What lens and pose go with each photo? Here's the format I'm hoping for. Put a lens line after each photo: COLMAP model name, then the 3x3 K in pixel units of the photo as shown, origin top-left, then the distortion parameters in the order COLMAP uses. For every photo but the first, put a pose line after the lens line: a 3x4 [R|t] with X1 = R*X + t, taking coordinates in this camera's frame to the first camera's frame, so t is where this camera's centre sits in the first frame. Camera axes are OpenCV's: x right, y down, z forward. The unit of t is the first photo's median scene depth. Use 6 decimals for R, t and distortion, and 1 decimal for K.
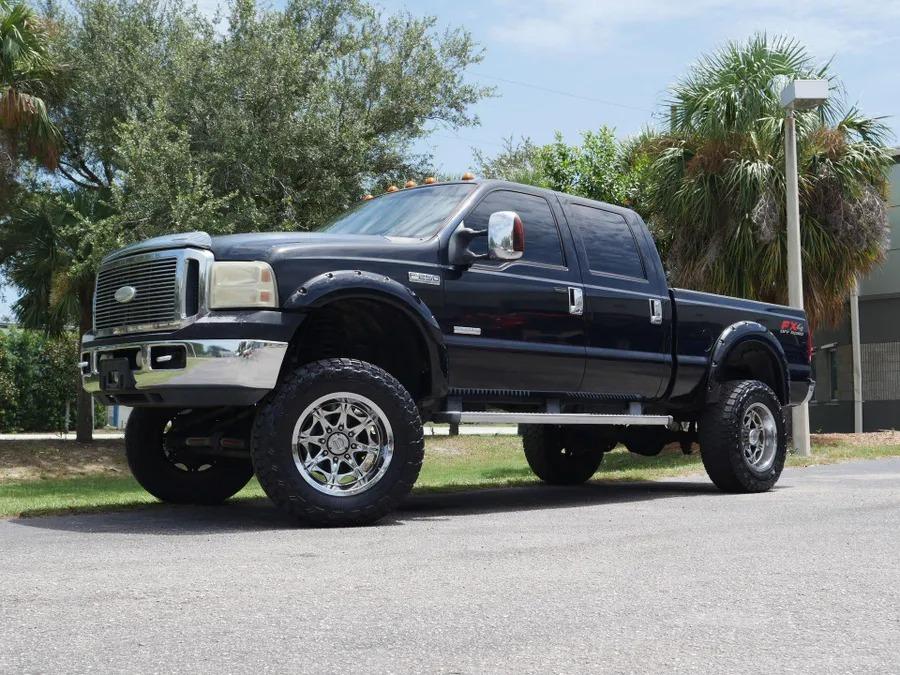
lens RADIAL K [[1071.3, 0, 447.6], [0, 1071.3, 341.8], [0, 0, 1]] dist [0.006202, 0.000000]
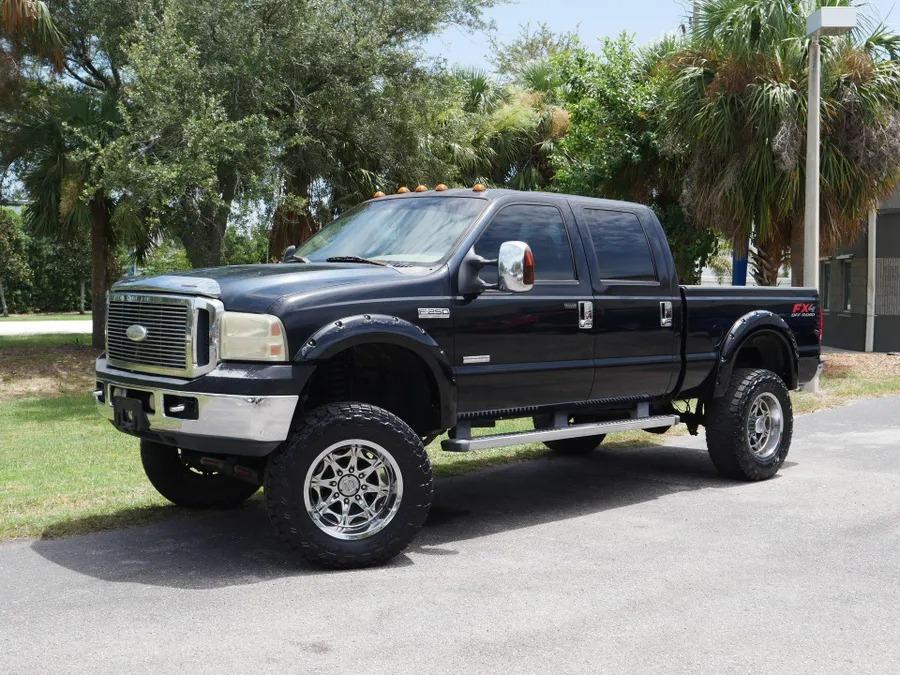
lens RADIAL K [[1071.3, 0, 450.1], [0, 1071.3, 341.8], [0, 0, 1]] dist [0.006202, 0.000000]
pose [[0.999923, 0.007328, -0.010015, 0.002633], [-0.005966, 0.991511, 0.129883, -0.122416], [0.010882, -0.129813, 0.991479, 0.003134]]
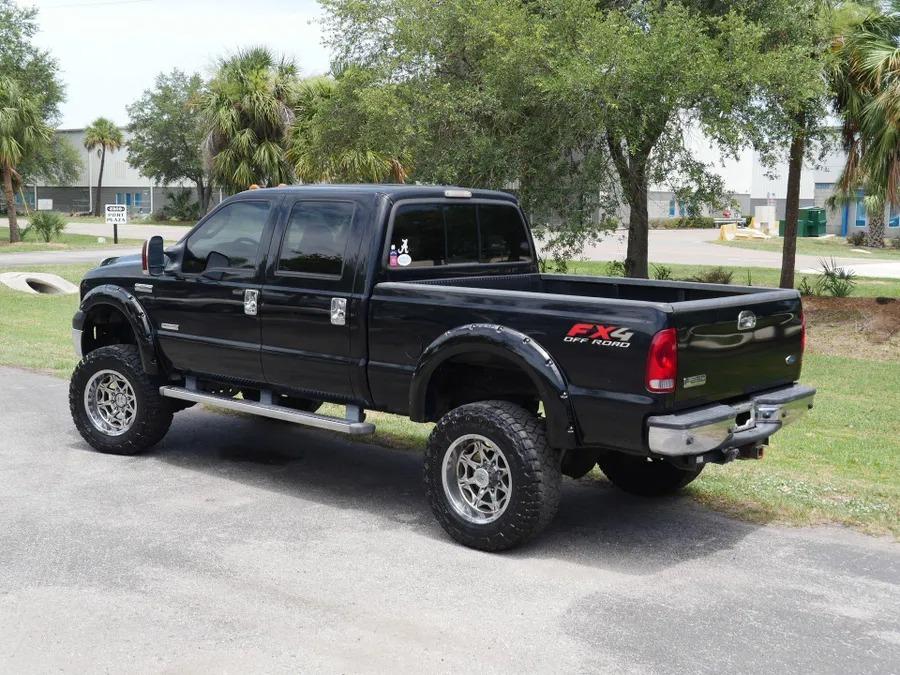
lens RADIAL K [[1148.7, 0, 453.1], [0, 1148.7, 338.7], [0, 0, 1]] dist [-0.020715, 0.000000]
pose [[0.116797, 0.113625, -0.986635, 1.104282], [0.062369, 0.990634, 0.121469, -0.111037], [0.991195, -0.075723, 0.108617, 0.920876]]
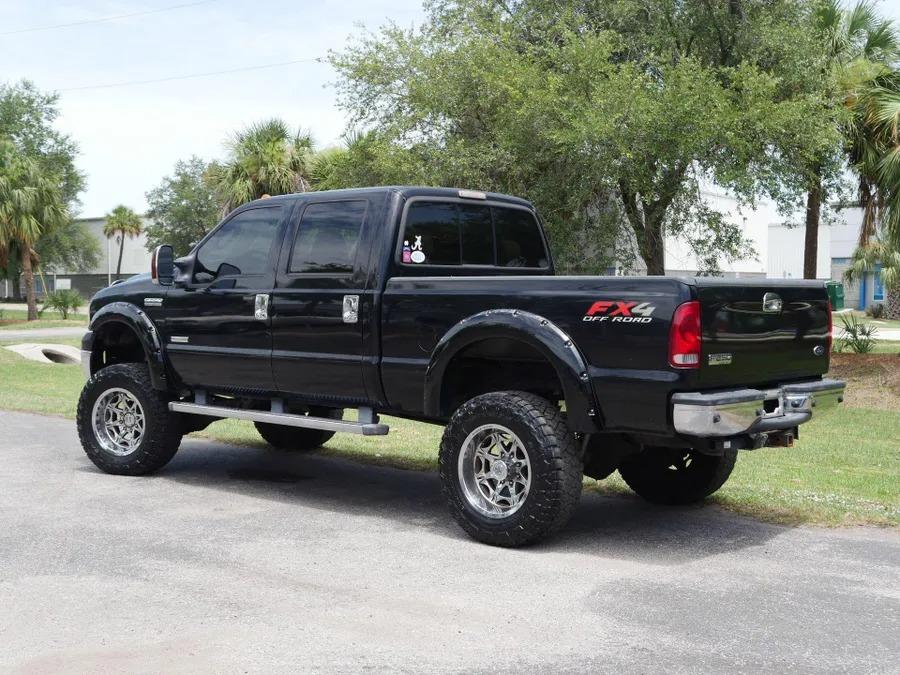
lens RADIAL K [[1150.9, 0, 453.5], [0, 1150.9, 342.6], [0, 0, 1]] dist [-0.024444, 0.000000]
pose [[0.102991, 0.040999, -0.993837, 1.084688], [0.073728, 0.996087, 0.048732, -0.038160], [0.991946, -0.078292, 0.099565, 0.919670]]
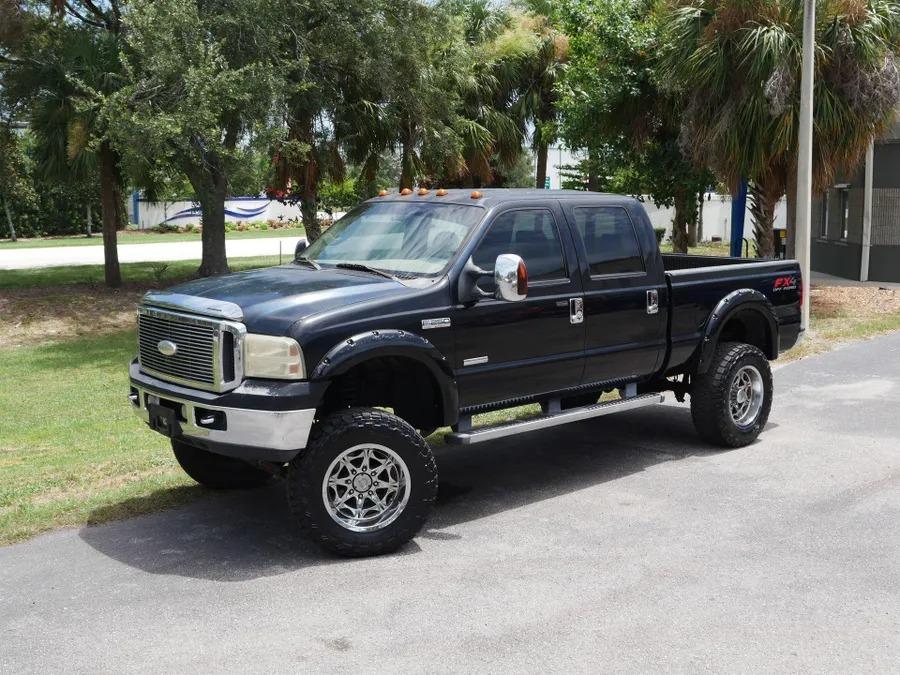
lens RADIAL K [[1075.0, 0, 450.8], [0, 1075.0, 337.8], [0, 0, 1]] dist [0.005358, 0.000000]
pose [[0.999865, -0.006195, -0.015213, 0.007548], [0.009327, 0.976491, 0.215354, -0.212033], [0.013522, -0.215467, 0.976417, -0.060171]]
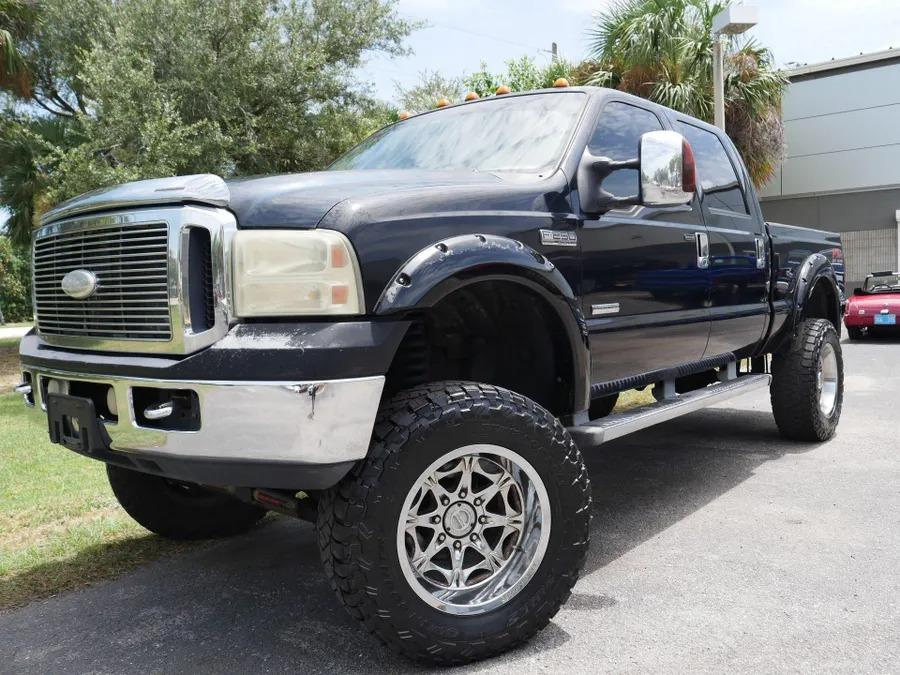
lens RADIAL K [[765.8, 0, 448.9], [0, 765.8, 339.7], [0, 0, 1]] dist [-0.025431, 0.019366]
pose [[0.992458, -0.043198, 0.114722, -0.108386], [0.026368, 0.989175, 0.144354, -0.050100], [-0.119716, -0.140241, 0.982853, 0.408162]]
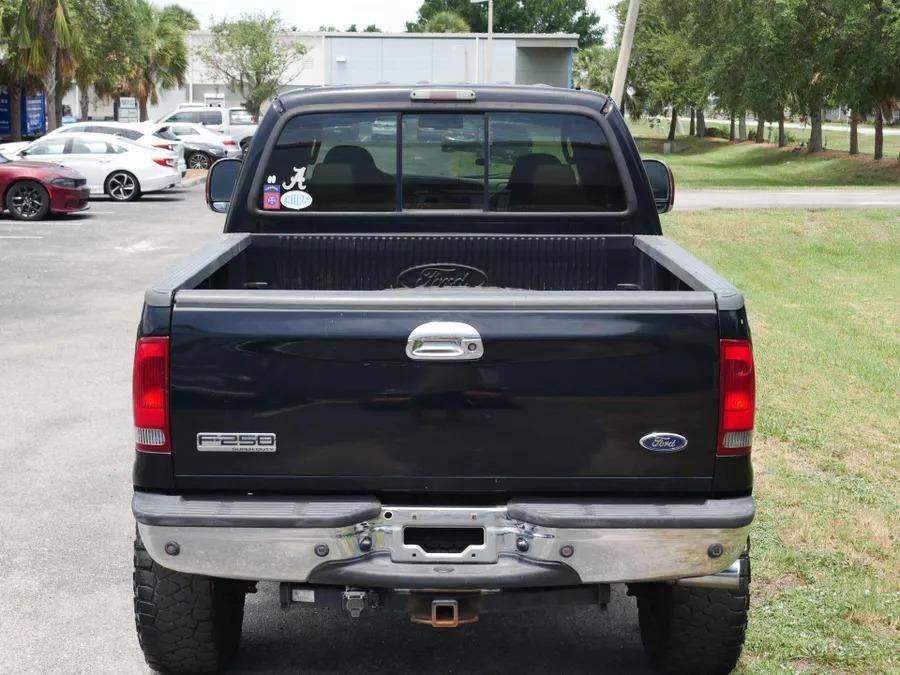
lens RADIAL K [[1615.7, 0, 449.4], [0, 1615.7, 336.8], [0, 0, 1]] dist [0.037628, 0.000000]
pose [[-0.681298, 0.100703, -0.725046, 0.732805], [0.046482, 0.994445, 0.094443, -0.068353], [0.730529, 0.030642, -0.682194, 1.619646]]
